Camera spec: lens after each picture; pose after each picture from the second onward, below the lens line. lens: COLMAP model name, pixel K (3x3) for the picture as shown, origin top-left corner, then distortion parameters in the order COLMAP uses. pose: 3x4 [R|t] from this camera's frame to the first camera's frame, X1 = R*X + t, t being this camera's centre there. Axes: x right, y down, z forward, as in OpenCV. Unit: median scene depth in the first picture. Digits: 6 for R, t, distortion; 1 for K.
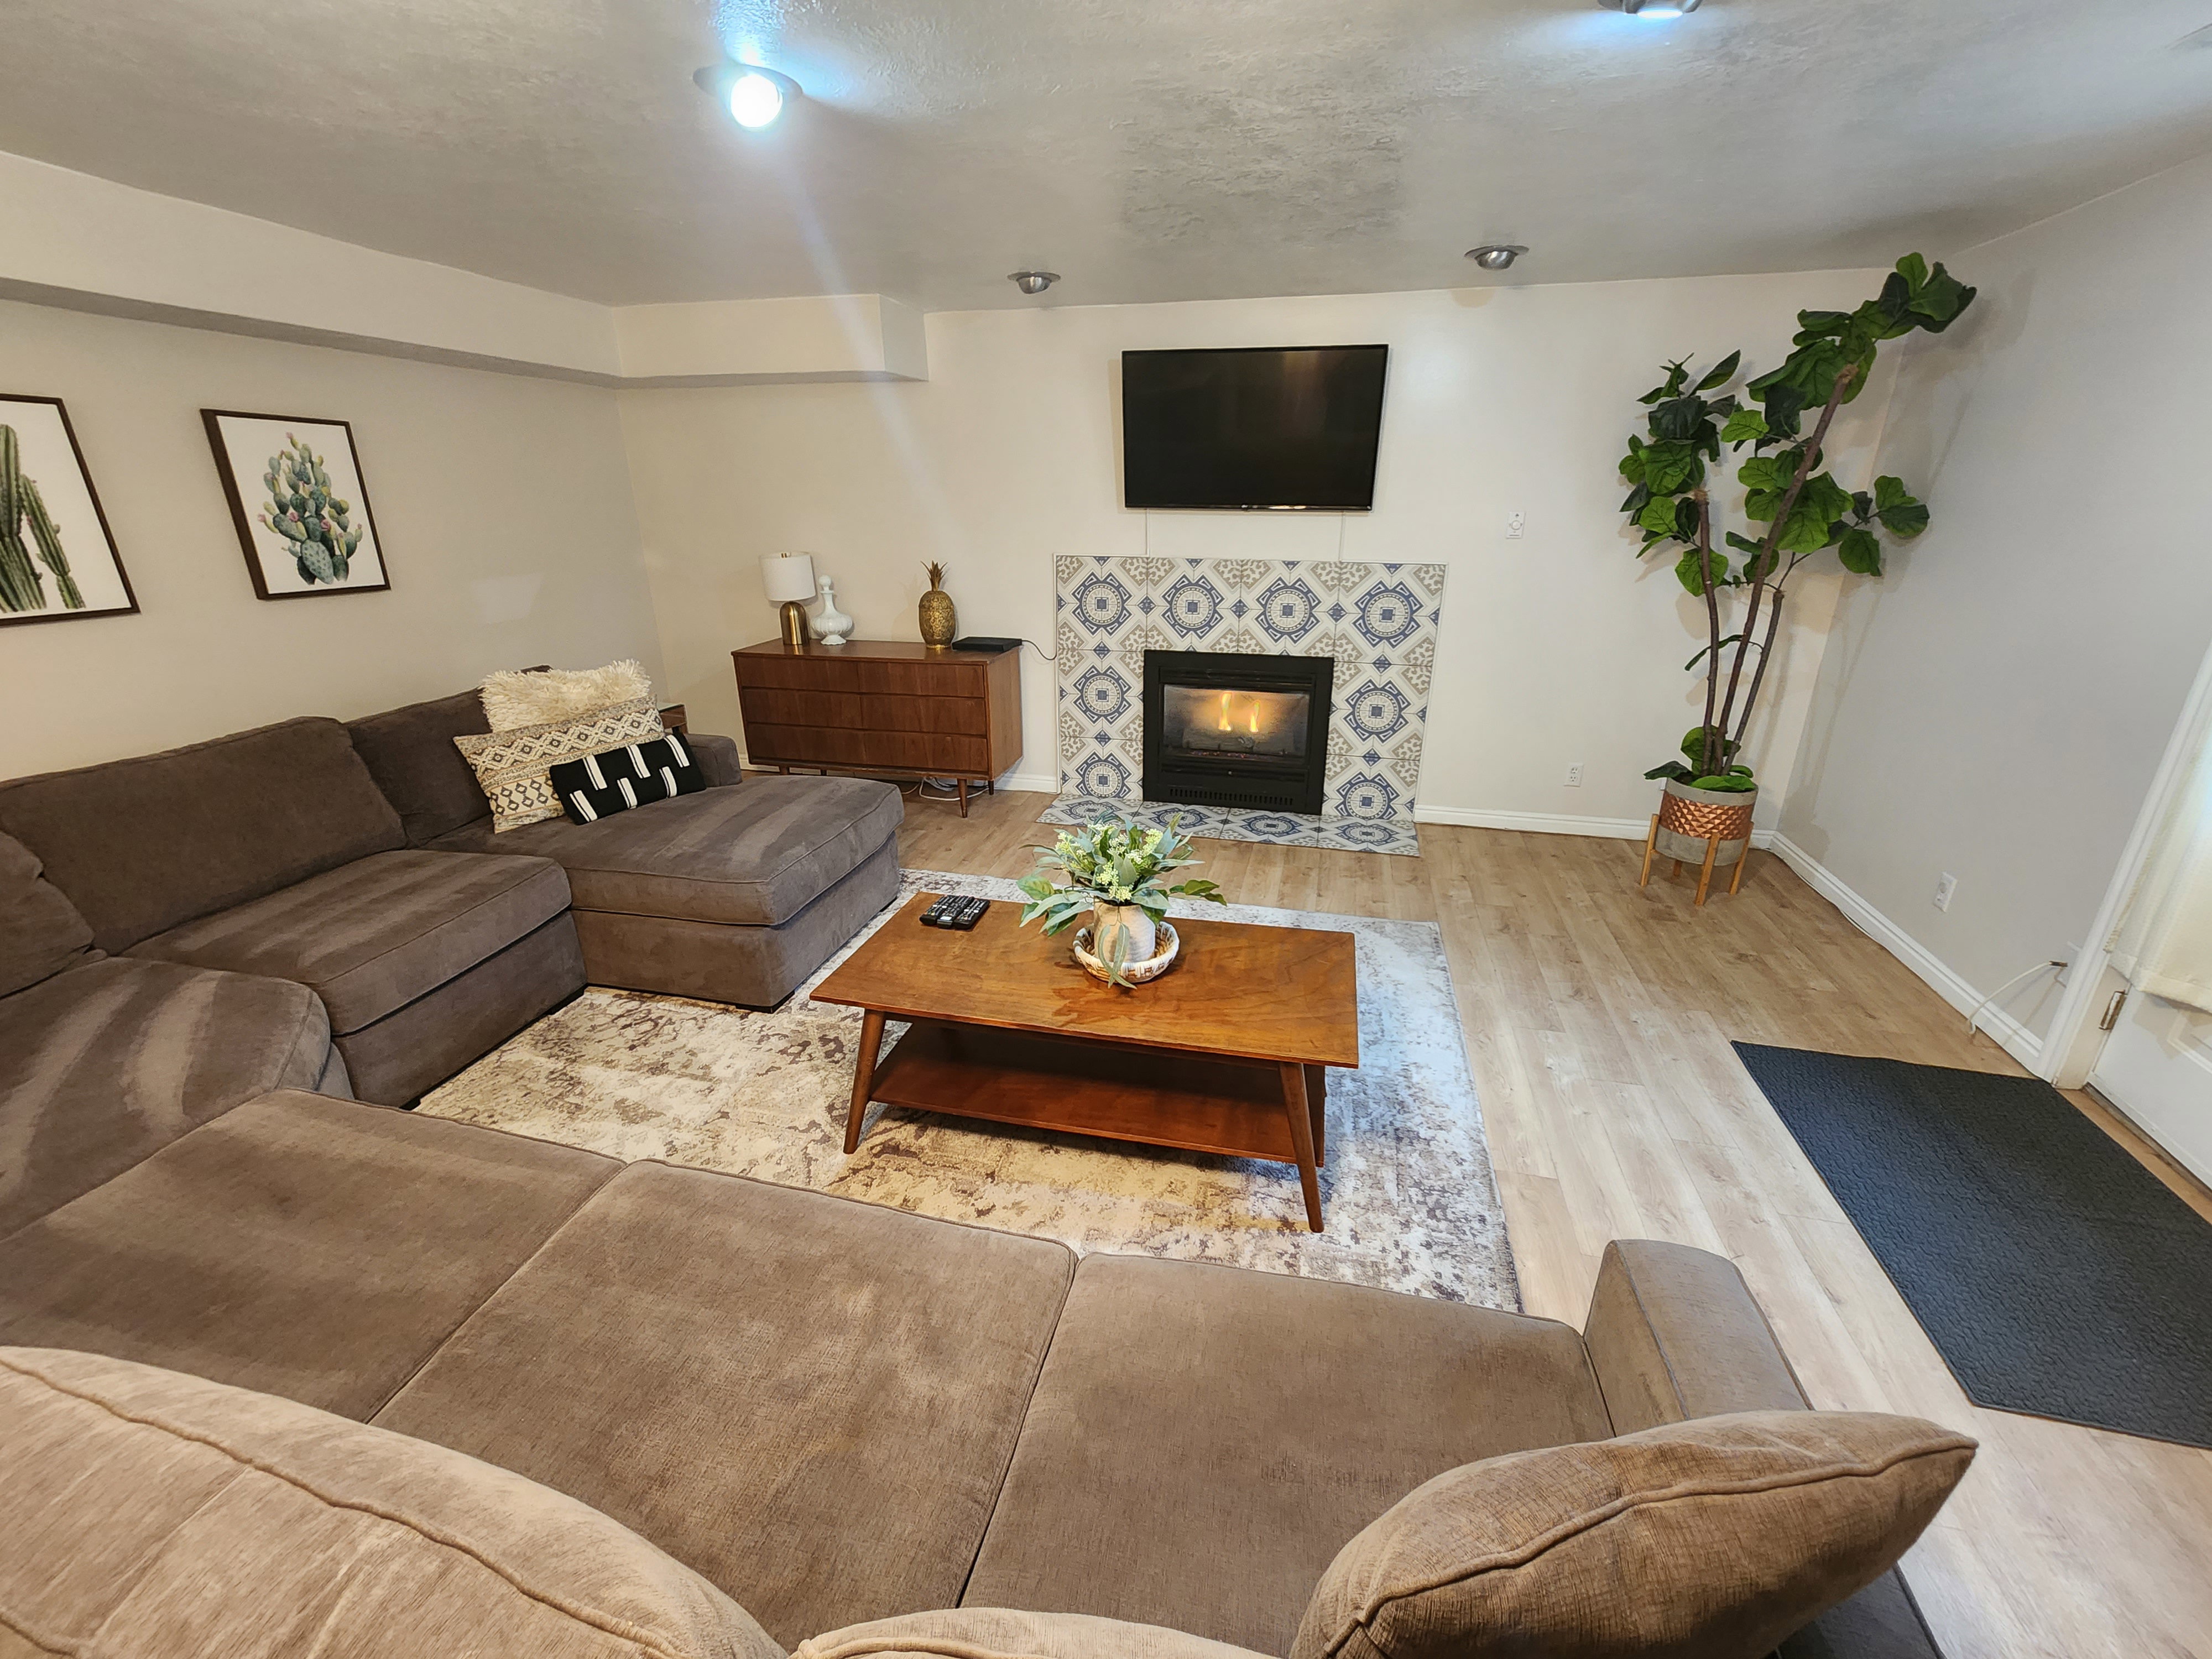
lens RADIAL K [[906.8, 0, 1116.1], [0, 906.8, 830.4], [0, 0, 1]] dist [-0.001998, -0.000129]
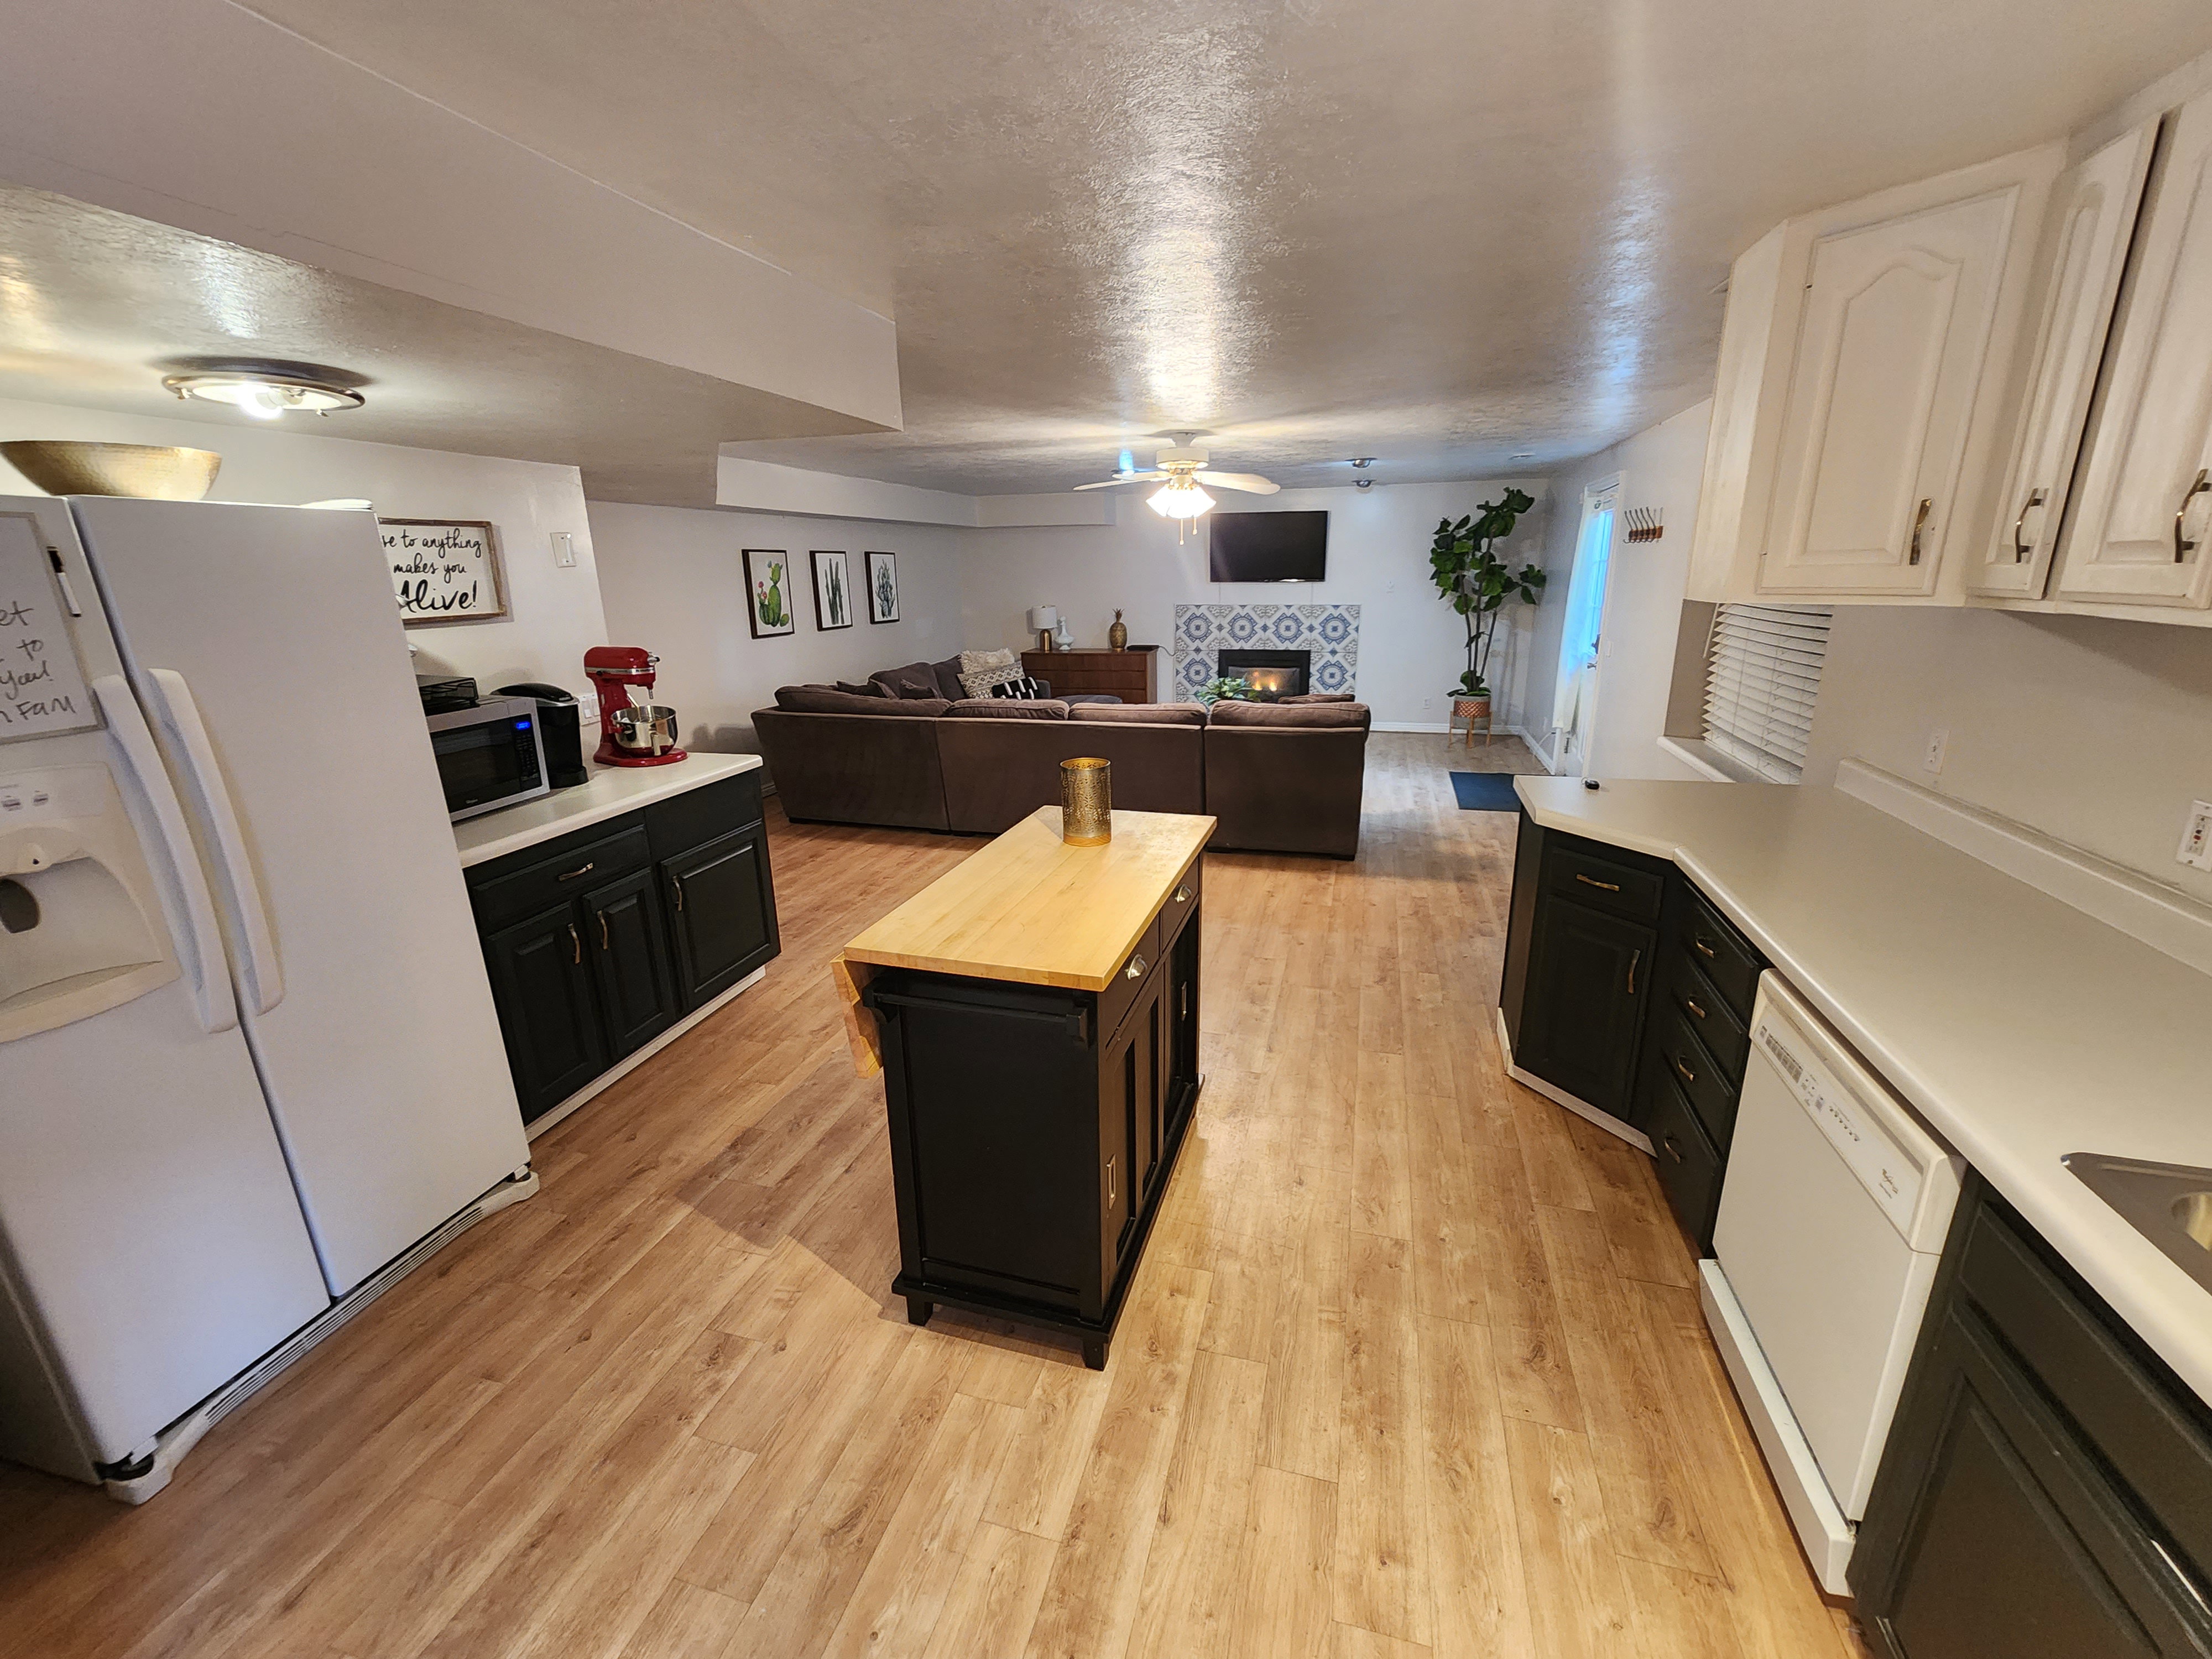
lens RADIAL K [[906.8, 0, 1116.1], [0, 906.8, 830.4], [0, 0, 1]] dist [-0.001998, -0.000129]
pose [[0.999420, -0.008180, -0.033066, -0.145521], [0.005722, 0.997261, -0.073741, 0.383007], [0.033579, 0.073509, 0.996729, -1.090598]]
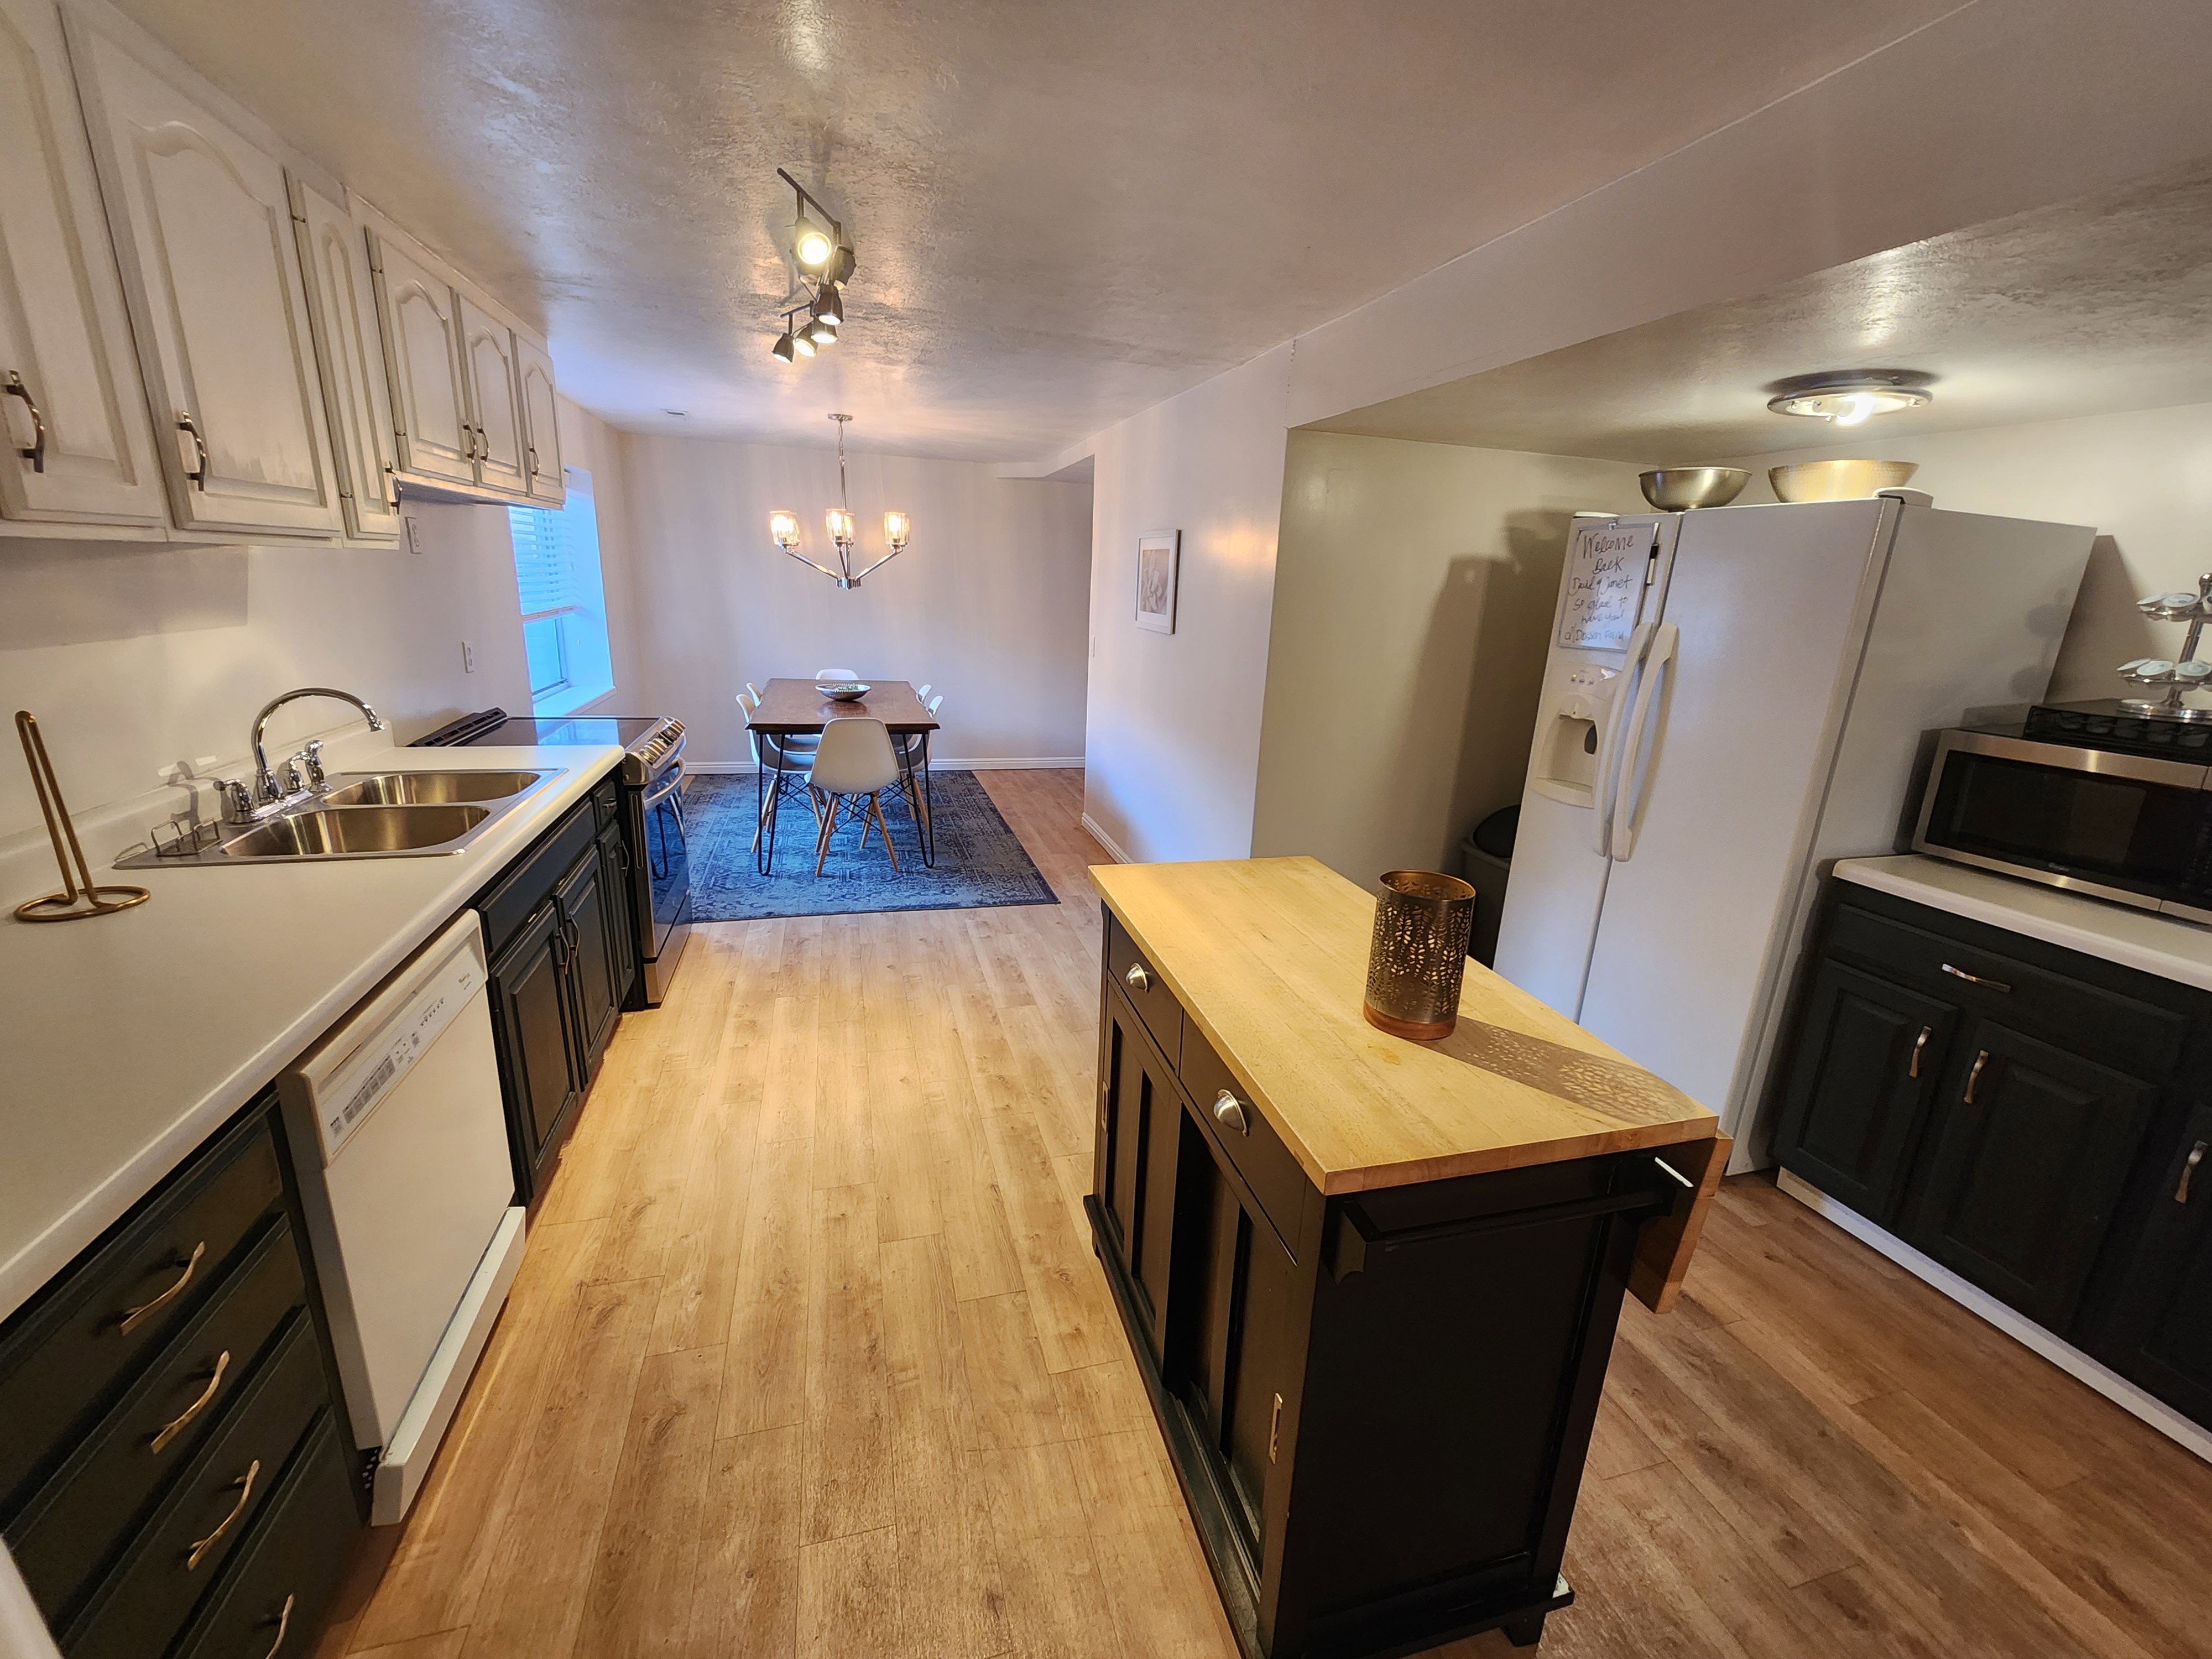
lens RADIAL K [[917.2, 0, 1119.4], [0, 917.2, 837.4], [0, 0, 1]] dist [-0.004388, -0.000377]
pose [[-0.862470, 0.104555, -0.495191, 0.048707], [-0.215429, 0.809524, 0.546133, 0.148882], [0.457970, 0.577702, -0.675666, -0.399229]]
